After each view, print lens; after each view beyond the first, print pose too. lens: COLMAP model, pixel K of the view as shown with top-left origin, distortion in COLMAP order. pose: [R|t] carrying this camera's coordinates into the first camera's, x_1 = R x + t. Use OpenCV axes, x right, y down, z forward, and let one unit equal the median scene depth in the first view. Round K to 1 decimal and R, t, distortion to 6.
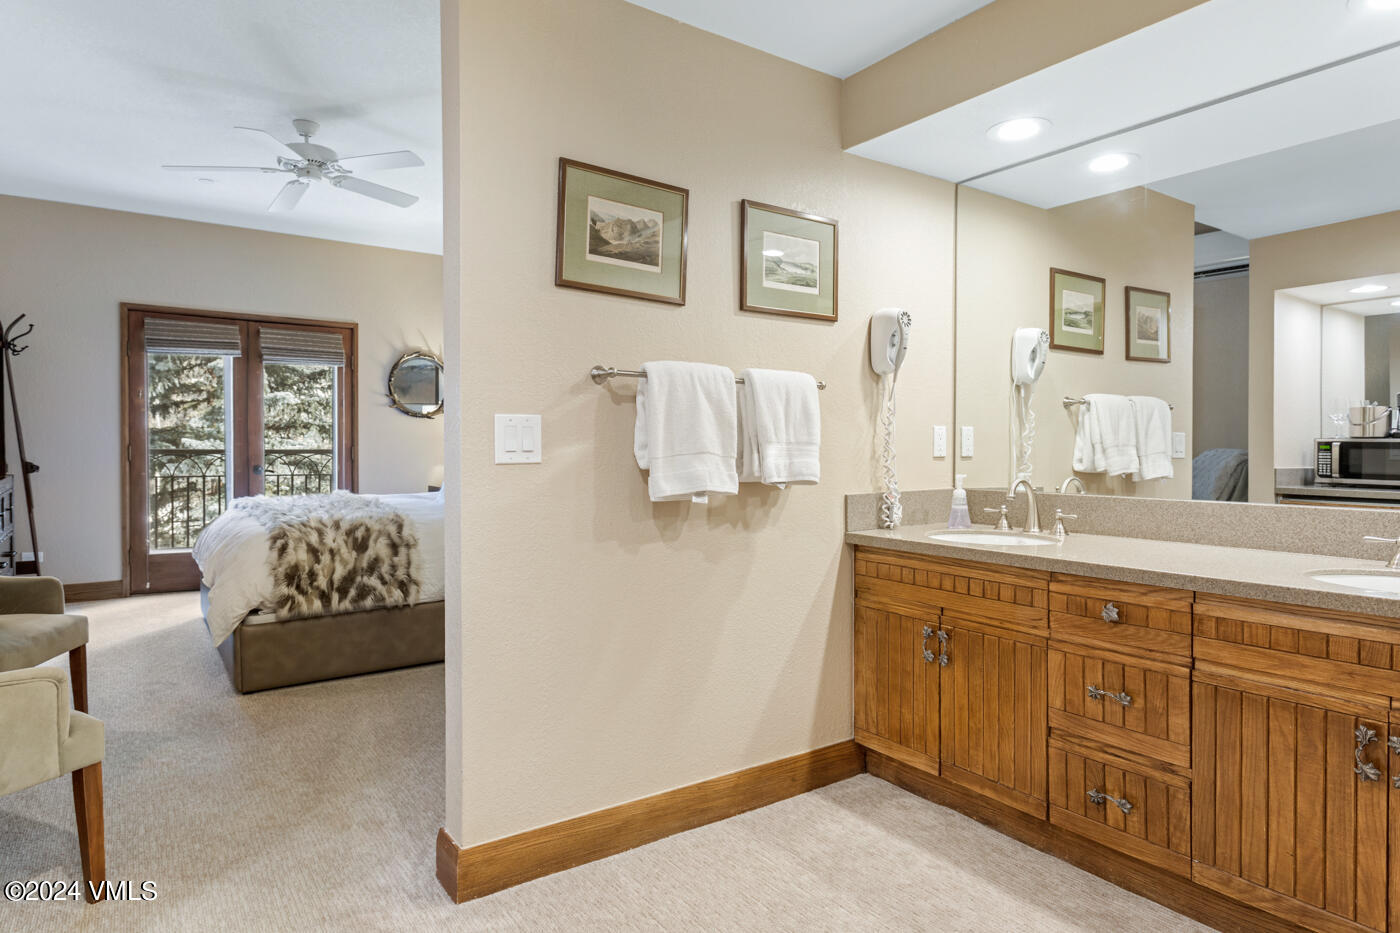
lens RADIAL K [[842.1, 0, 693.5], [0, 842.1, 455.3], [0, 0, 1]] dist [-0.002387, -0.000640]
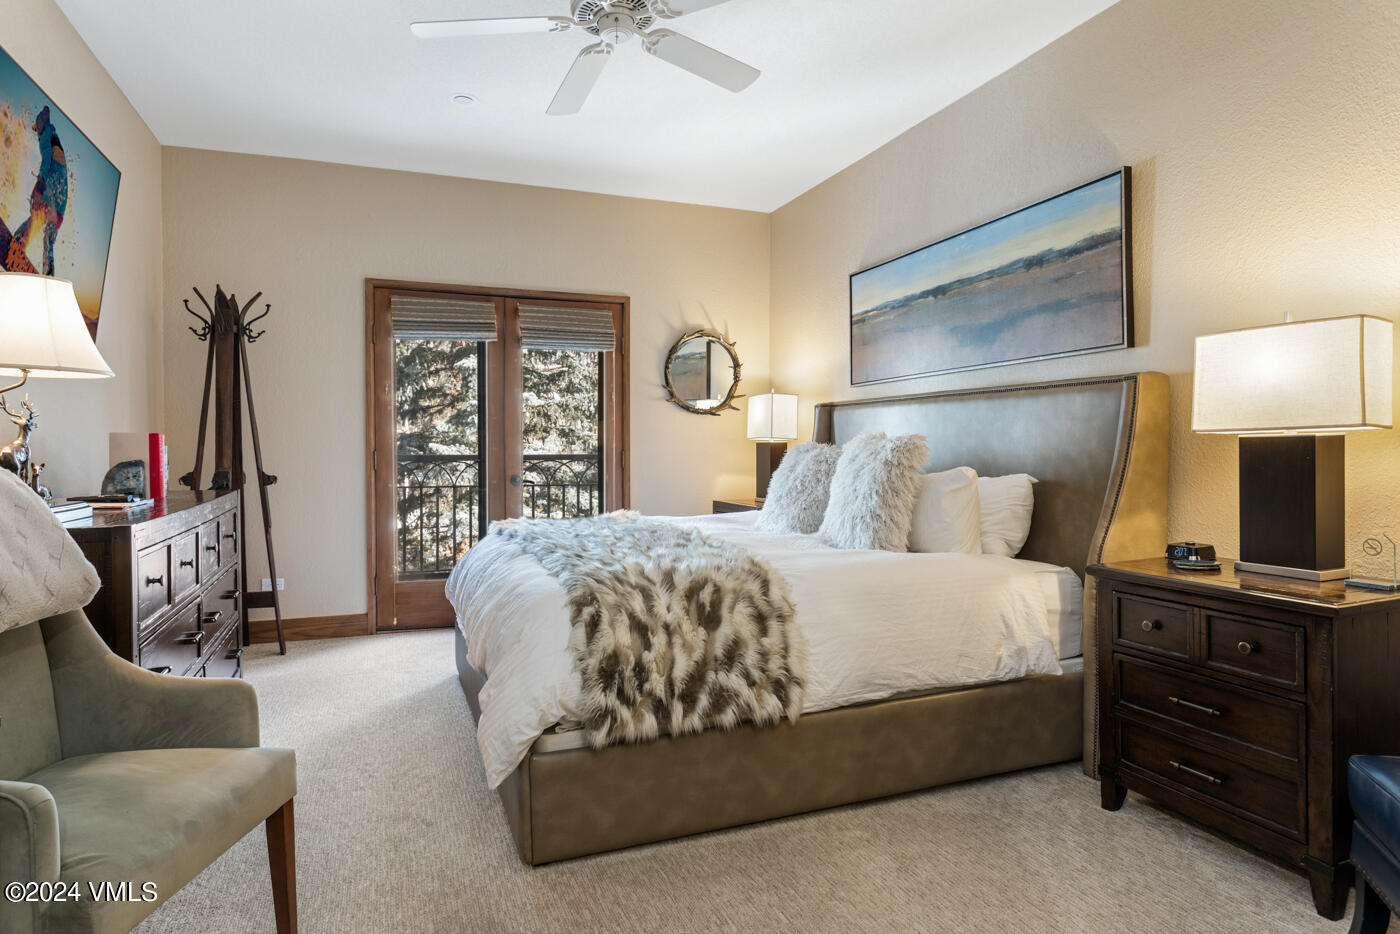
lens RADIAL K [[827.2, 0, 705.6], [0, 827.2, 459.9], [0, 0, 1]] dist [-0.026492, 0.002116]
pose [[0.975838, -0.002297, -0.218484, -0.259406], [0.002649, 0.999996, 0.001318, -0.004524], [0.218480, -0.001865, 0.975840, 0.412126]]
